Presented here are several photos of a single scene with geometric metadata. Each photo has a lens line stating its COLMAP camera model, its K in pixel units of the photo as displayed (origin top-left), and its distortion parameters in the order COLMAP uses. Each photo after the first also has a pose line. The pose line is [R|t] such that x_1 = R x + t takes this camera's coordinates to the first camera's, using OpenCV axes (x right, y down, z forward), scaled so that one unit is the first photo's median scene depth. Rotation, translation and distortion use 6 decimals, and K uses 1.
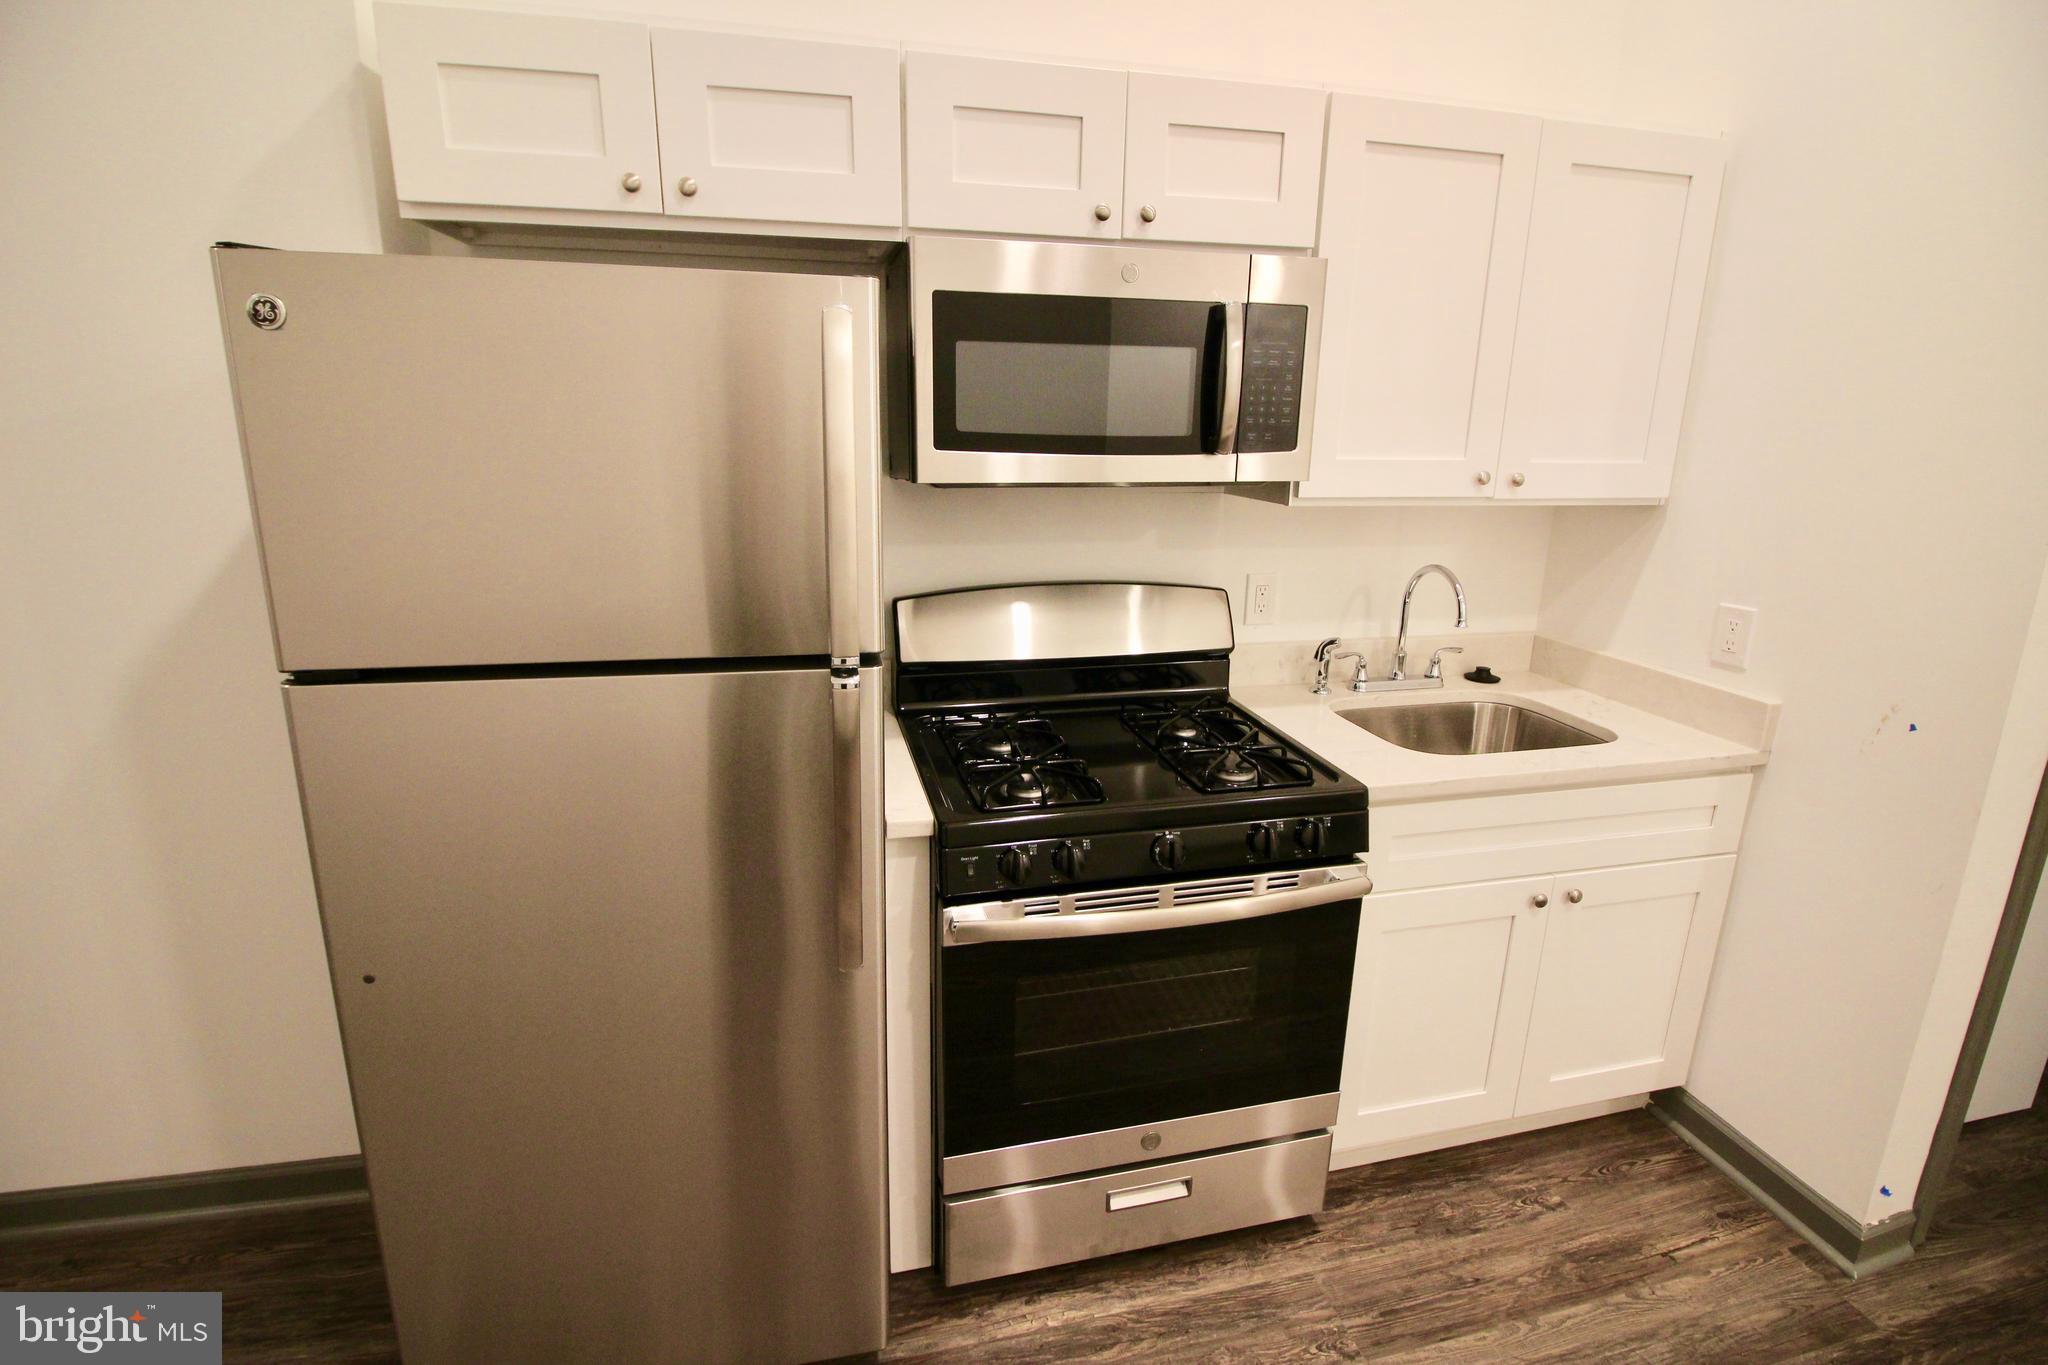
lens RADIAL K [[1010.3, 0, 1026.3], [0, 1010.3, 634.4], [0, 0, 1]] dist [-0.000492, -0.000341]
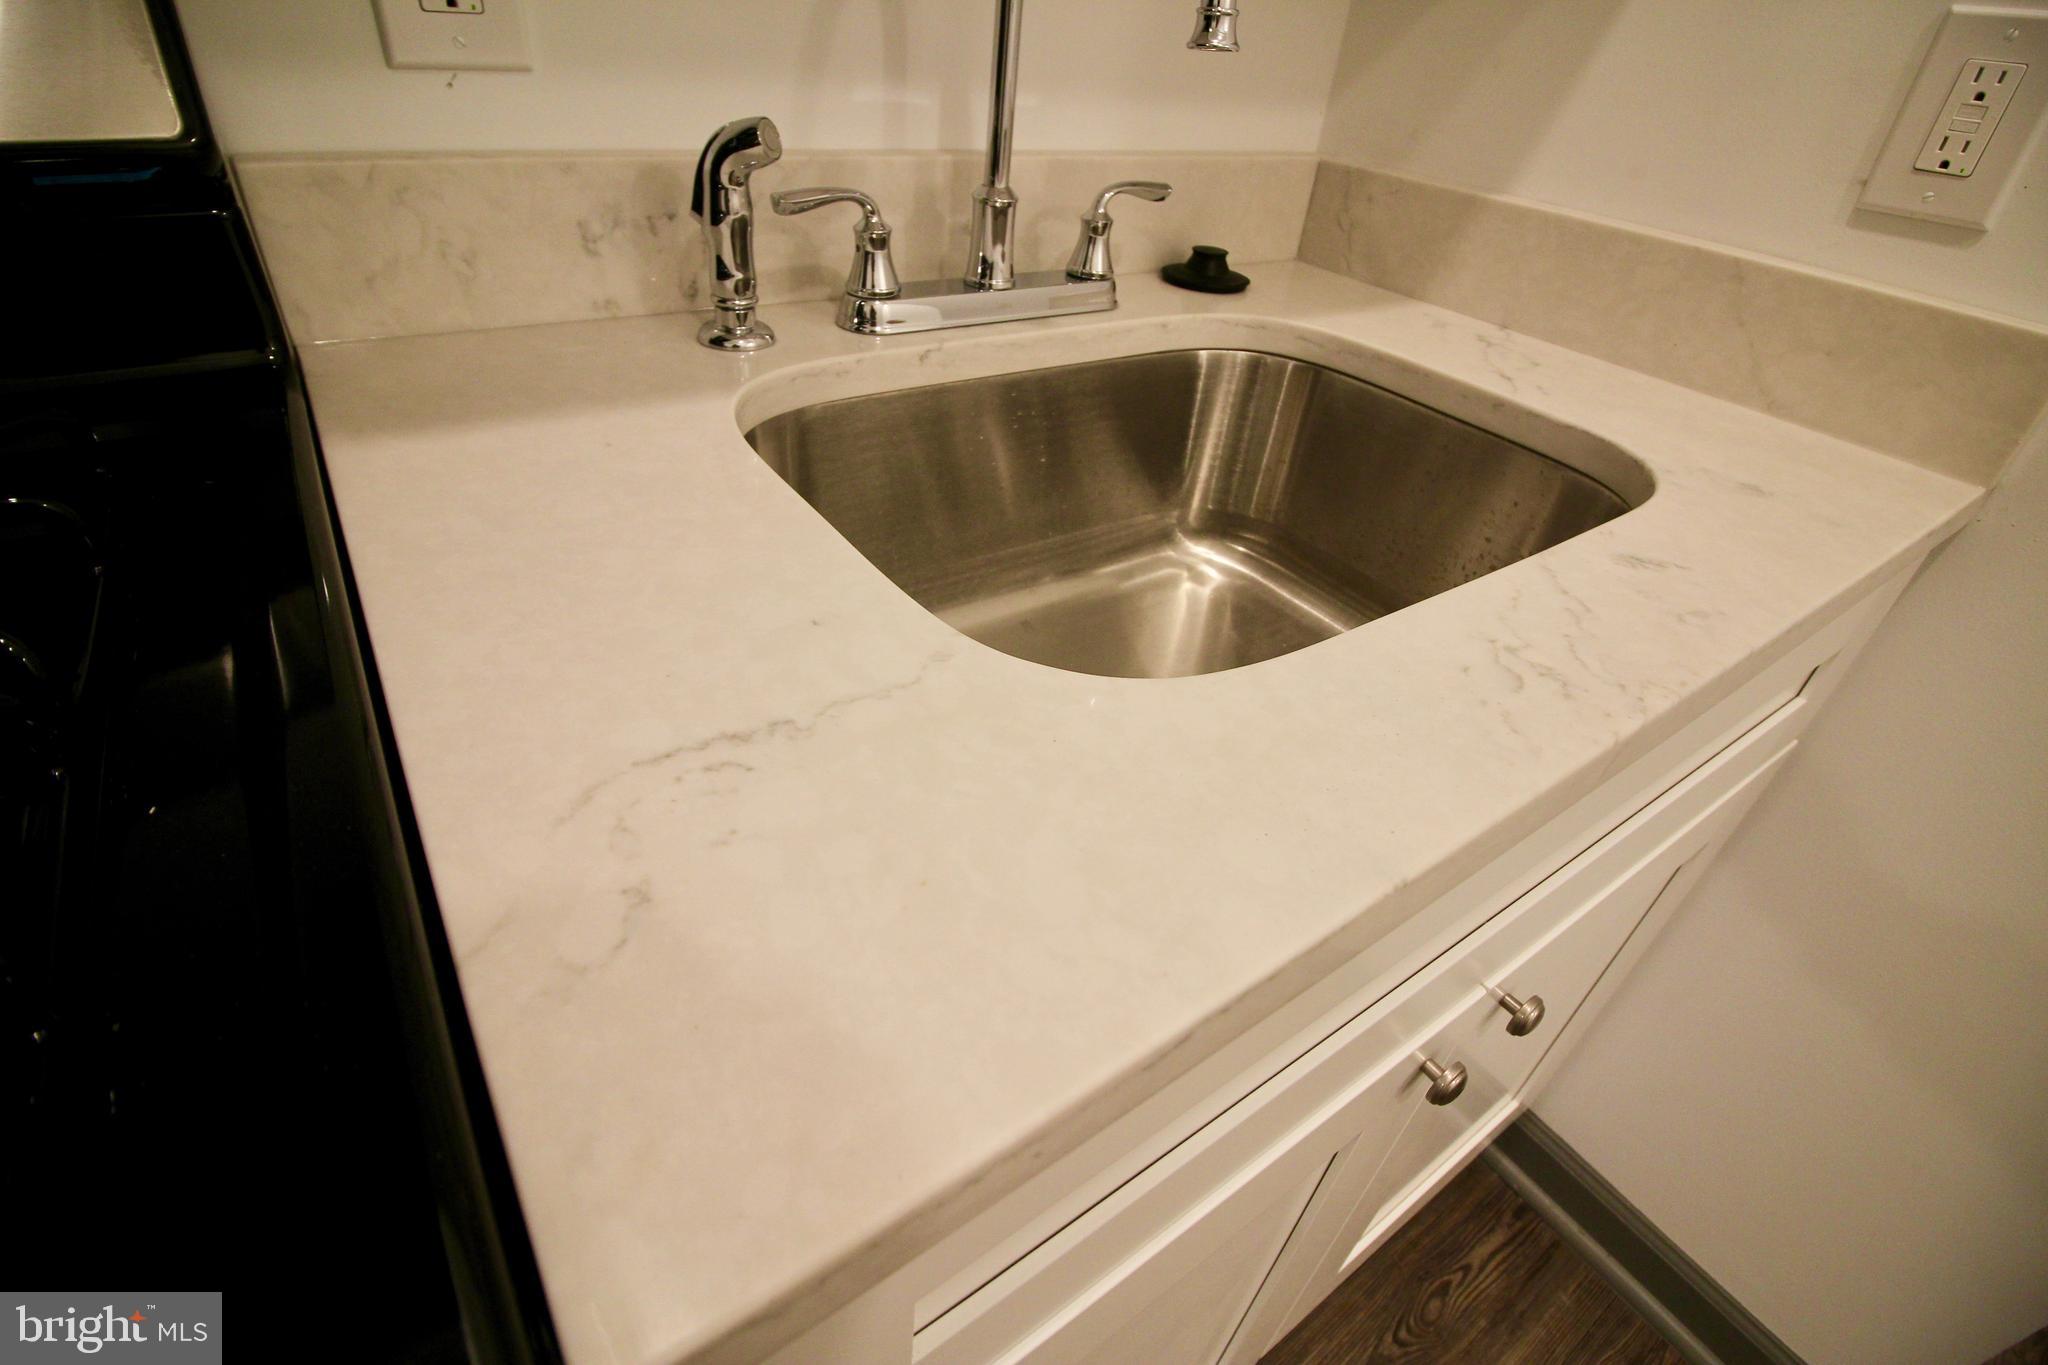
lens RADIAL K [[941.7, 0, 1019.3], [0, 941.7, 646.4], [0, 0, 1]] dist [-0.001769, -0.011246]
pose [[0.934466, -0.149856, 0.322980, 0.264702], [0.012374, 0.920236, 0.391168, 0.033248], [-0.355837, -0.361537, 0.861784, 0.704563]]
